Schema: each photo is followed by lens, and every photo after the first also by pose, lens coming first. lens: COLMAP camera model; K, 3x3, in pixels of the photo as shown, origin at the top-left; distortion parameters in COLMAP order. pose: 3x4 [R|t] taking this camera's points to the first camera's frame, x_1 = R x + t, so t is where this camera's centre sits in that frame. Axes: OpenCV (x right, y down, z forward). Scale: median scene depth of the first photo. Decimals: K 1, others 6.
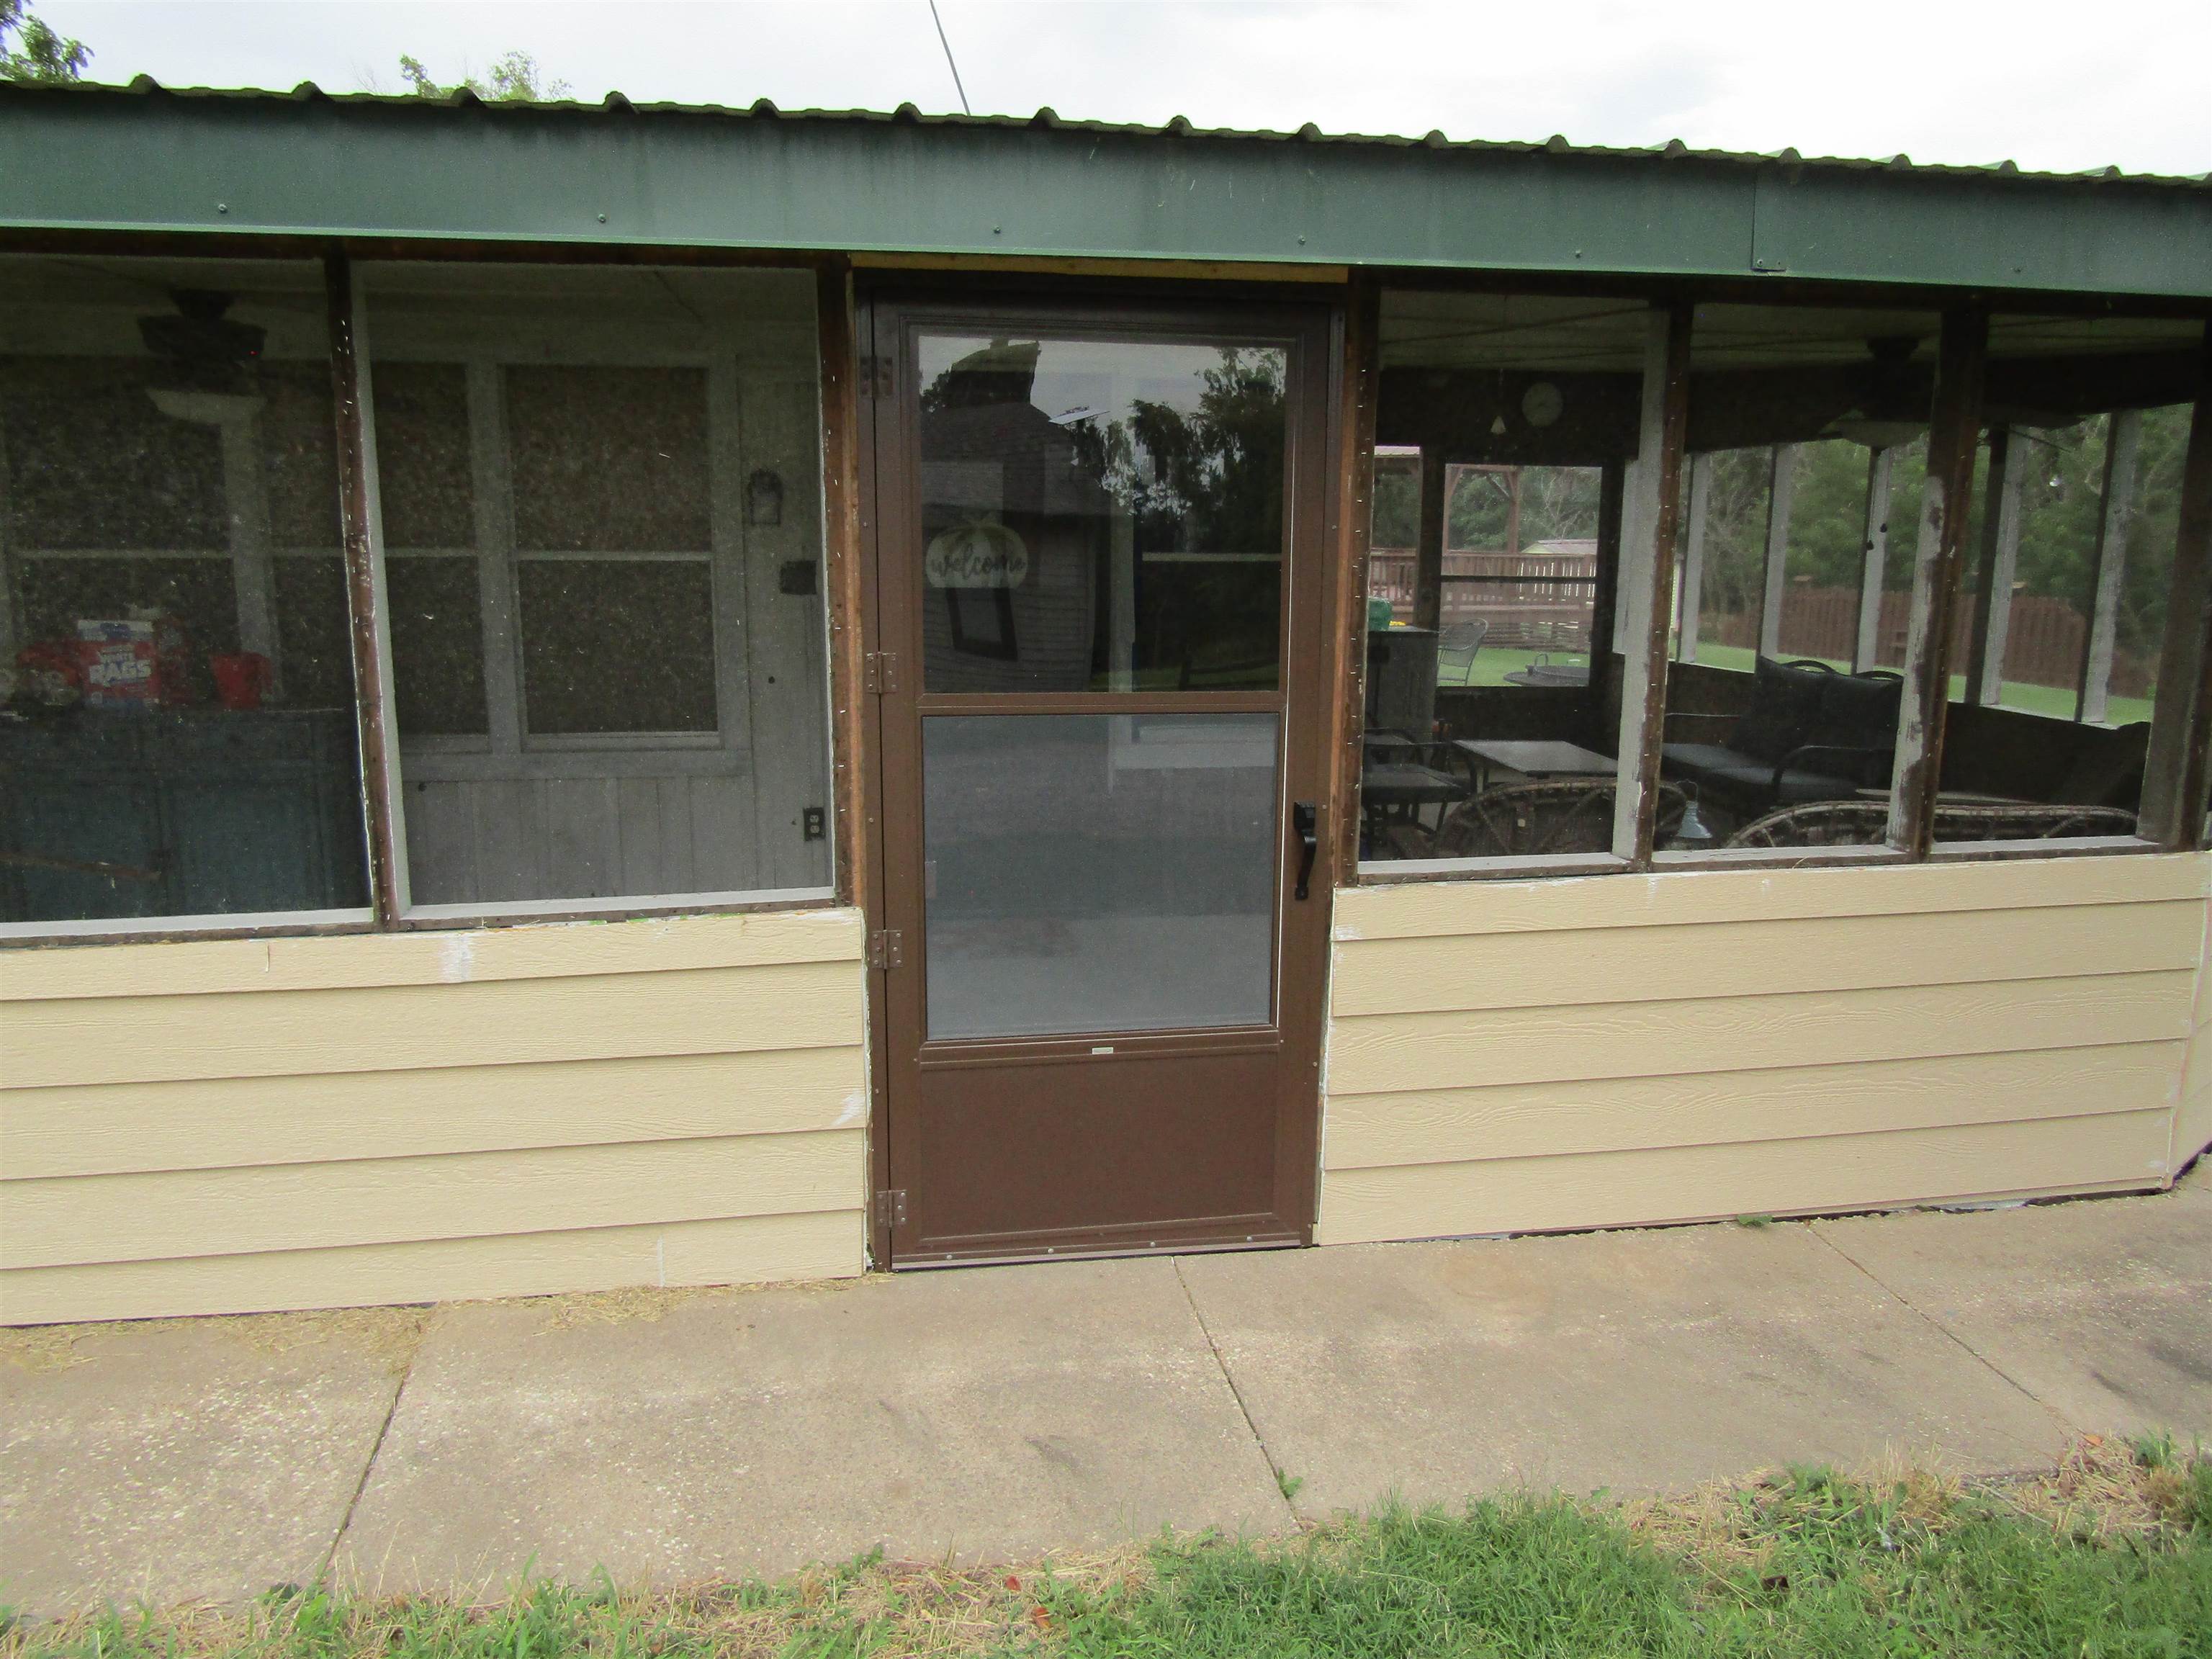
lens RADIAL K [[1562.4, 0, 1112.7], [0, 1562.4, 833.7], [0, 0, 1]] dist [-0.007923, -0.003959]
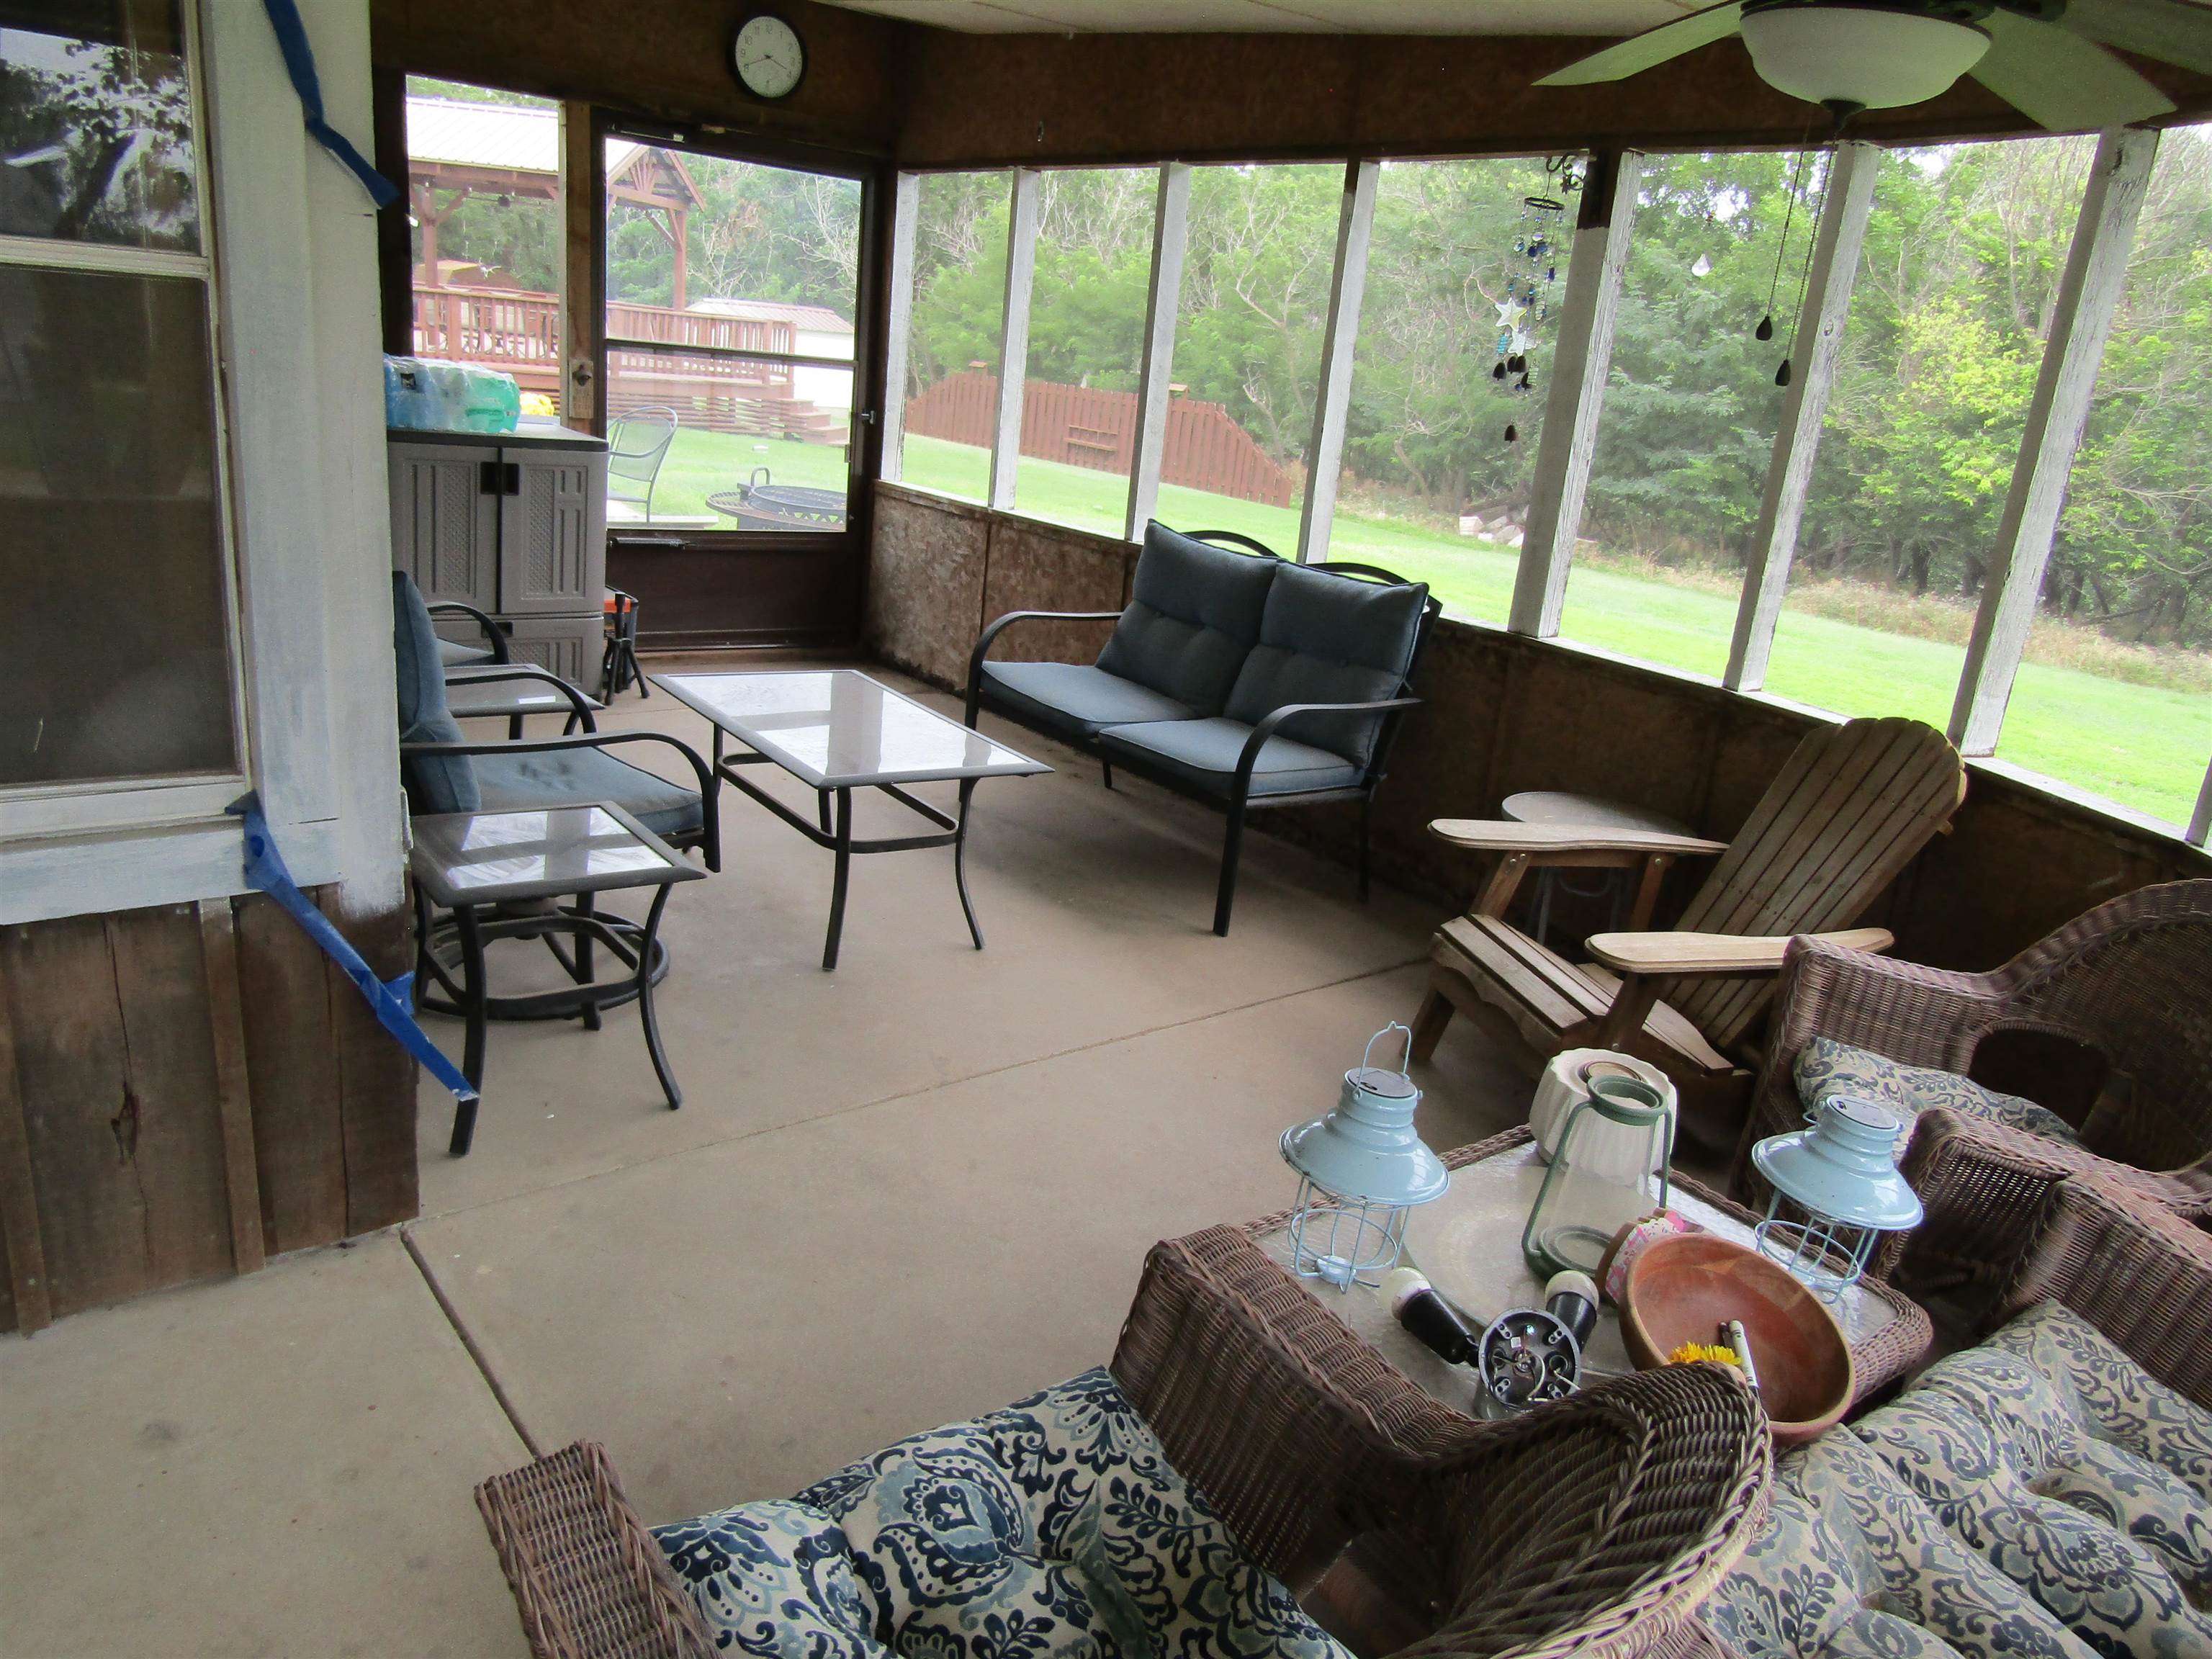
lens RADIAL K [[1562.4, 0, 1112.7], [0, 1562.4, 833.7], [0, 0, 1]] dist [-0.007923, -0.003959]
pose [[0.867813, -0.073025, 0.491496, 0.026494], [0.001220, 0.989452, 0.144856, -0.023576], [-0.496890, -0.125108, 0.858748, 0.135678]]
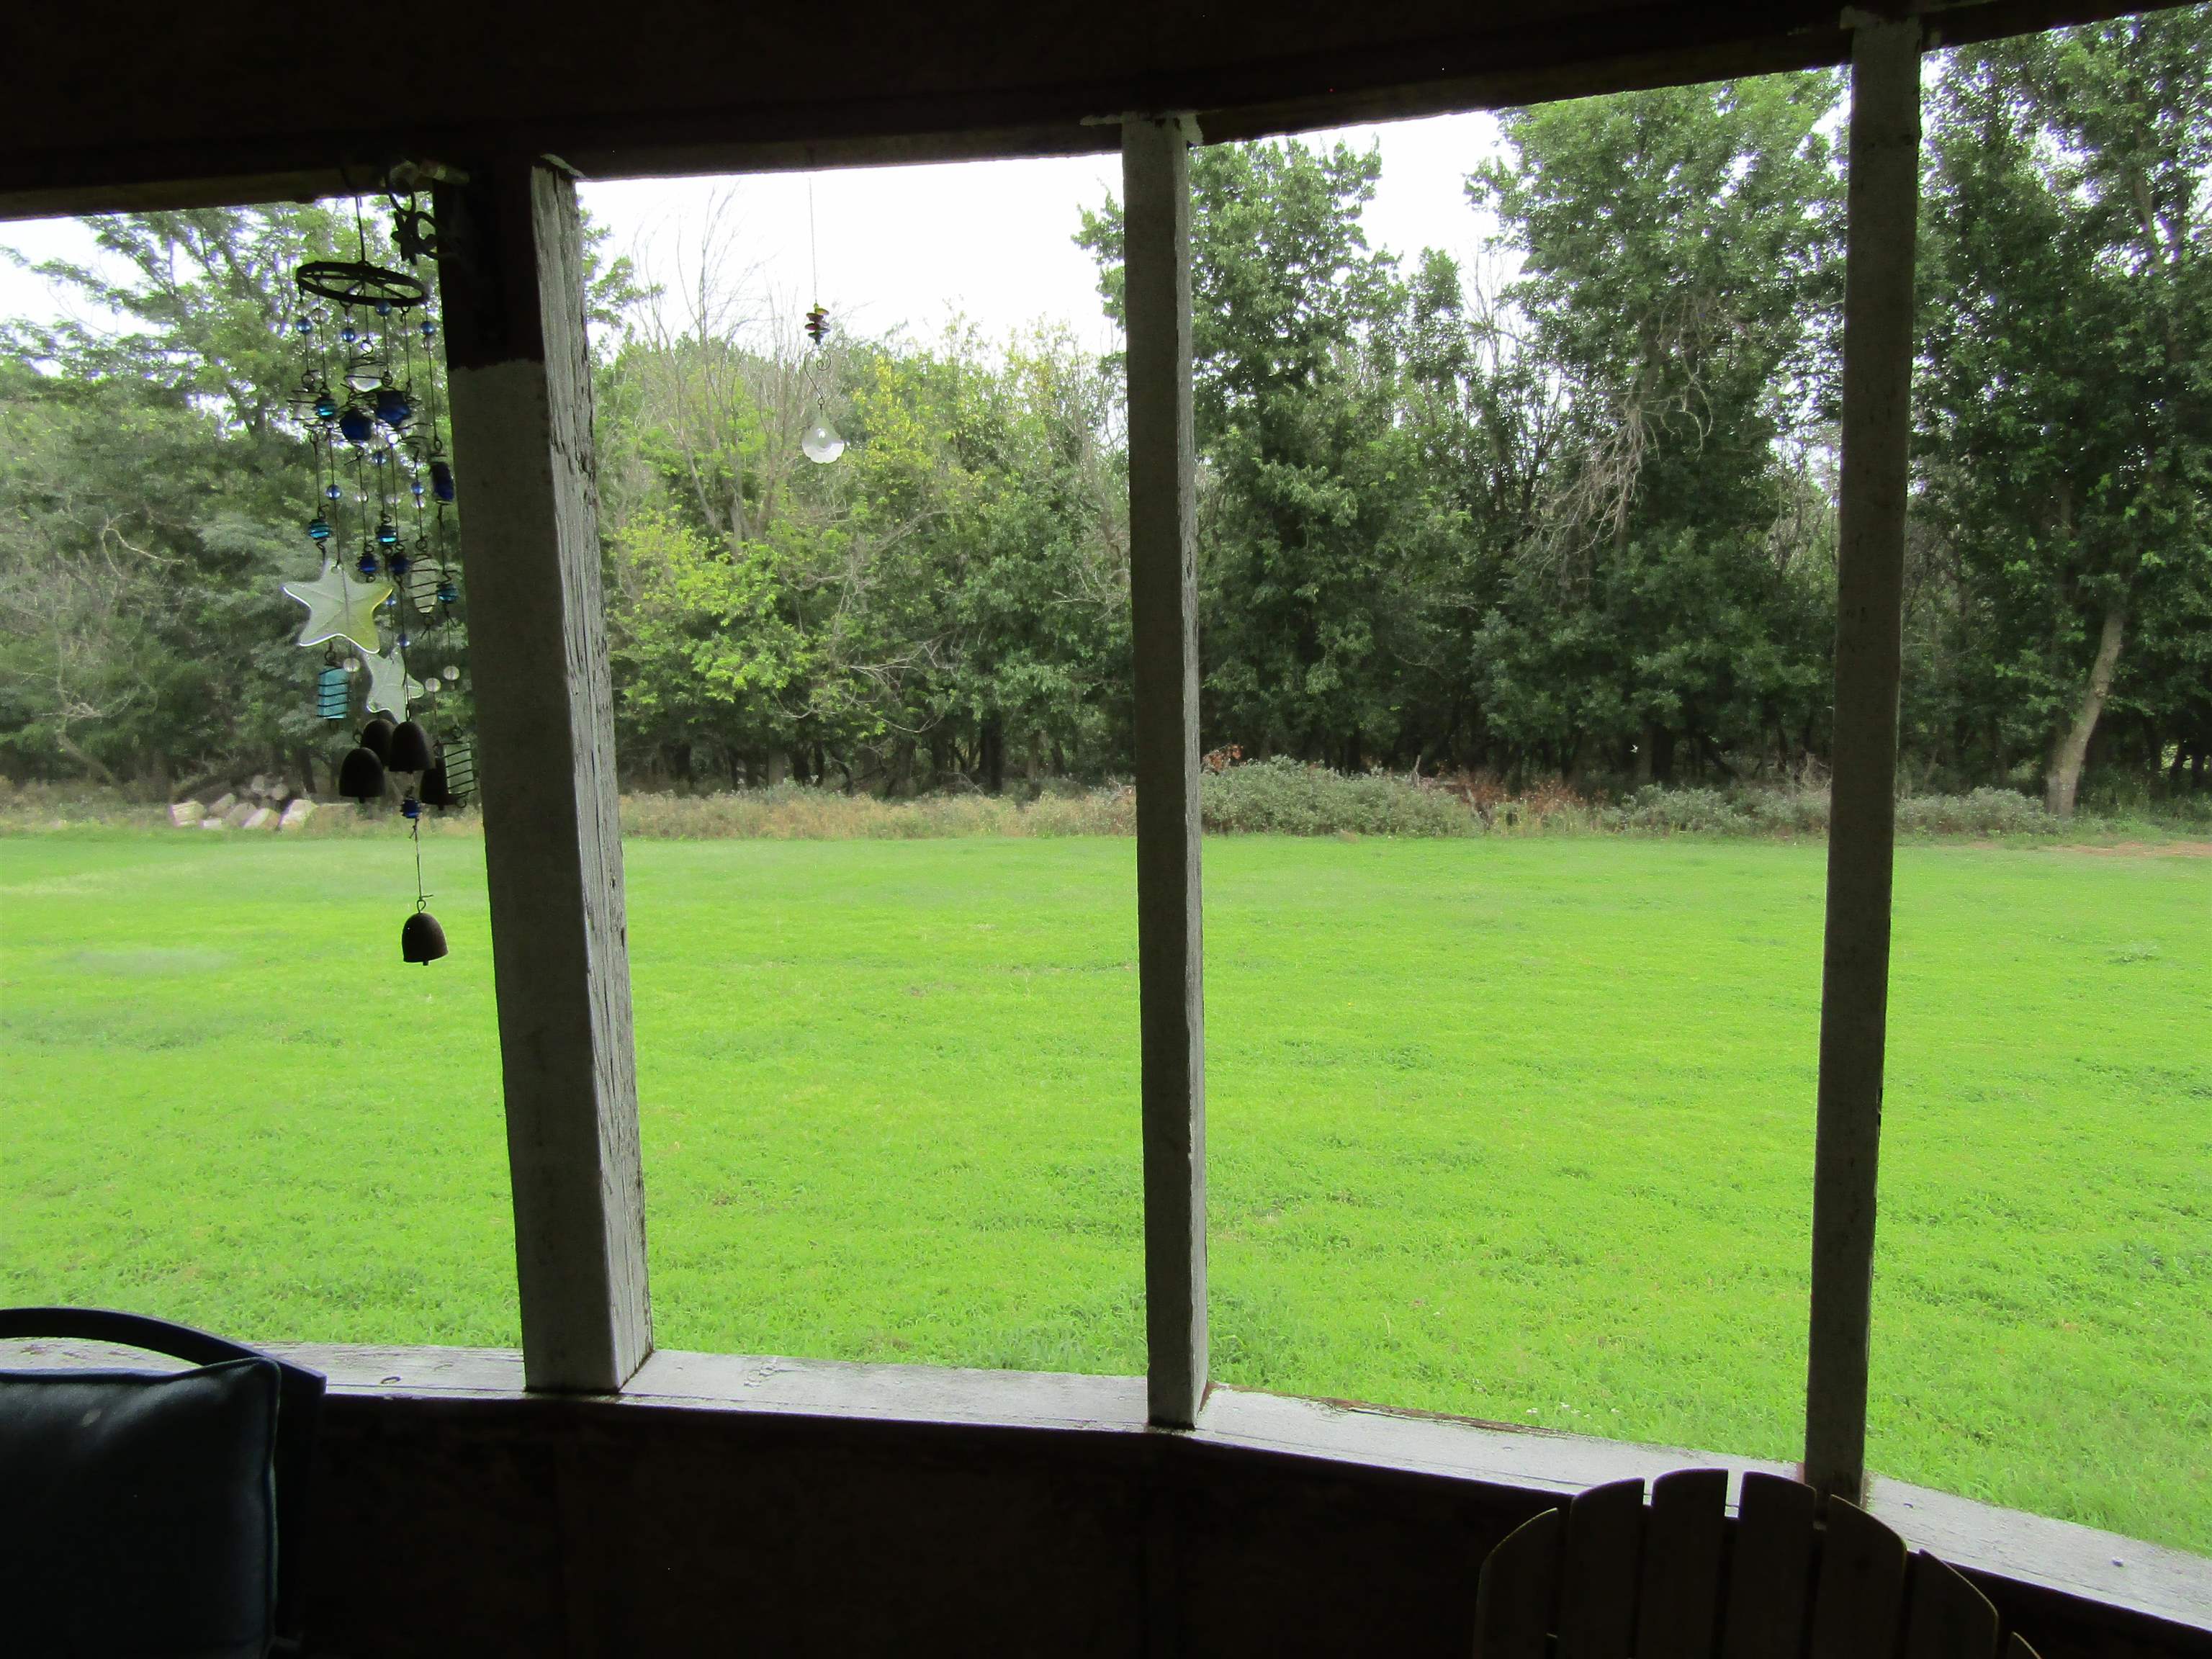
lens RADIAL K [[1562.4, 0, 1112.7], [0, 1562.4, 833.7], [0, 0, 1]] dist [-0.007923, -0.003959]
pose [[0.277968, -0.145271, 0.949542, 0.091063], [0.201104, 0.975394, 0.090355, -0.042375], [-0.939303, 0.165841, 0.300343, 0.209494]]
